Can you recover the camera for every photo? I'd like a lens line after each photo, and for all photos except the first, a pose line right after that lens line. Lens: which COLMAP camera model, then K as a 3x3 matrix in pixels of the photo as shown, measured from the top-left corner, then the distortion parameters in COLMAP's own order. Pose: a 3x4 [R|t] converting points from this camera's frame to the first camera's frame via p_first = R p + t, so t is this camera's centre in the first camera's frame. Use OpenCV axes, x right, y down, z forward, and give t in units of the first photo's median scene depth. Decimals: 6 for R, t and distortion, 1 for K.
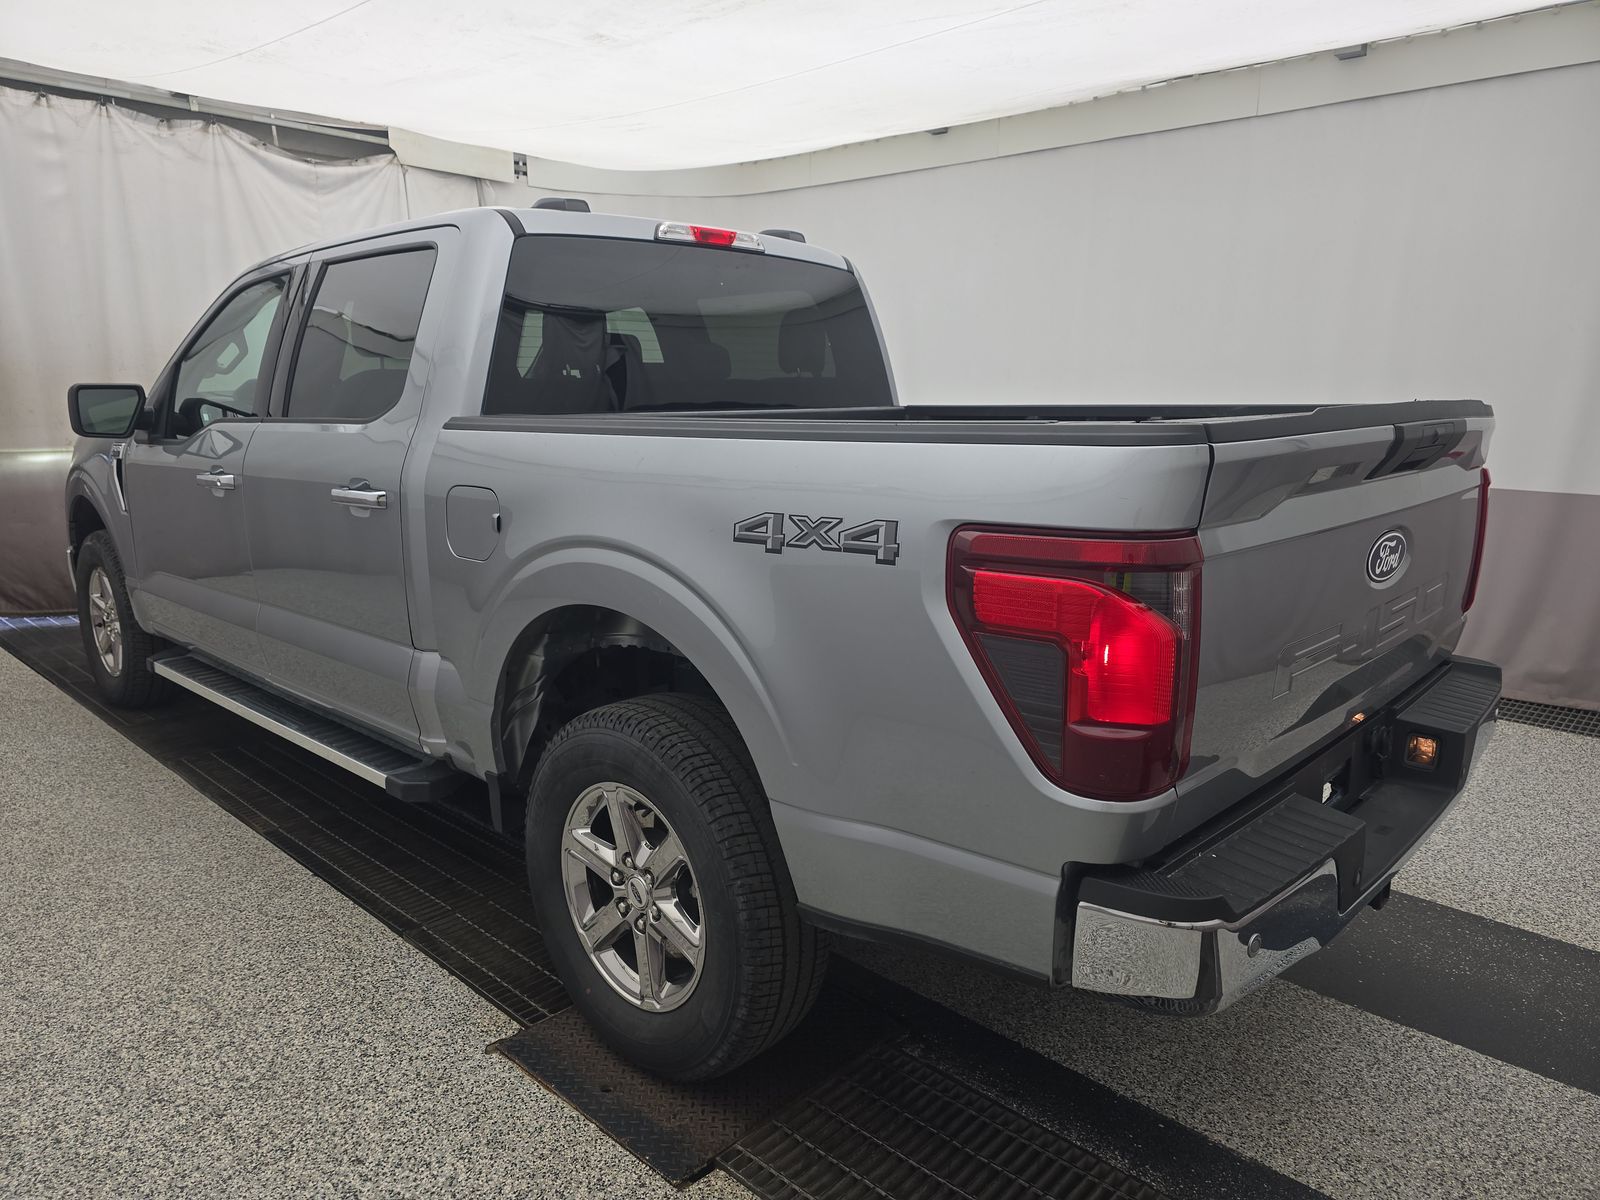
lens RADIAL K [[1065.6, 0, 790.0], [0, 1065.6, 598.5], [0, 0, 1]] dist [0.061502, -0.054431]
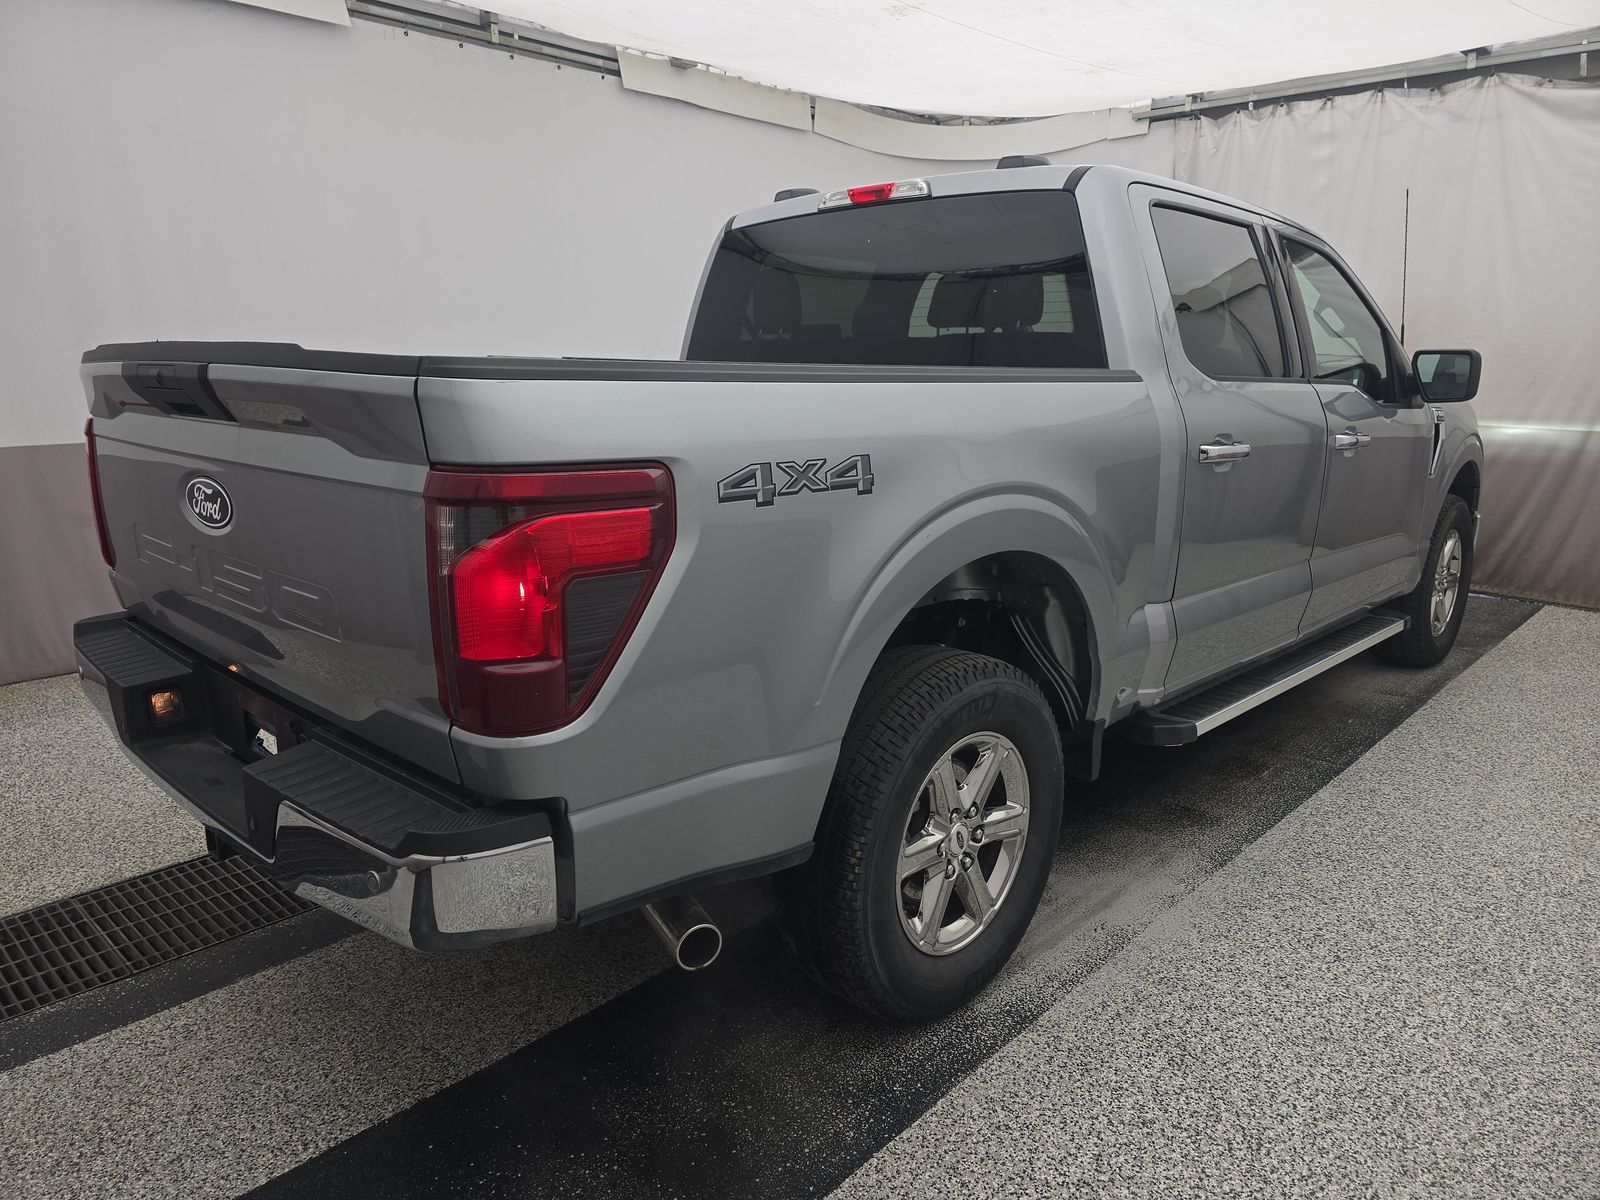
lens RADIAL K [[1065.6, 0, 790.0], [0, 1065.6, 598.5], [0, 0, 1]] dist [0.061502, -0.054431]
pose [[-0.006550, 0.212304, -0.977182, 0.914864], [-0.200820, 0.957015, 0.209268, -0.159755], [0.979606, 0.197609, 0.036367, 0.897136]]
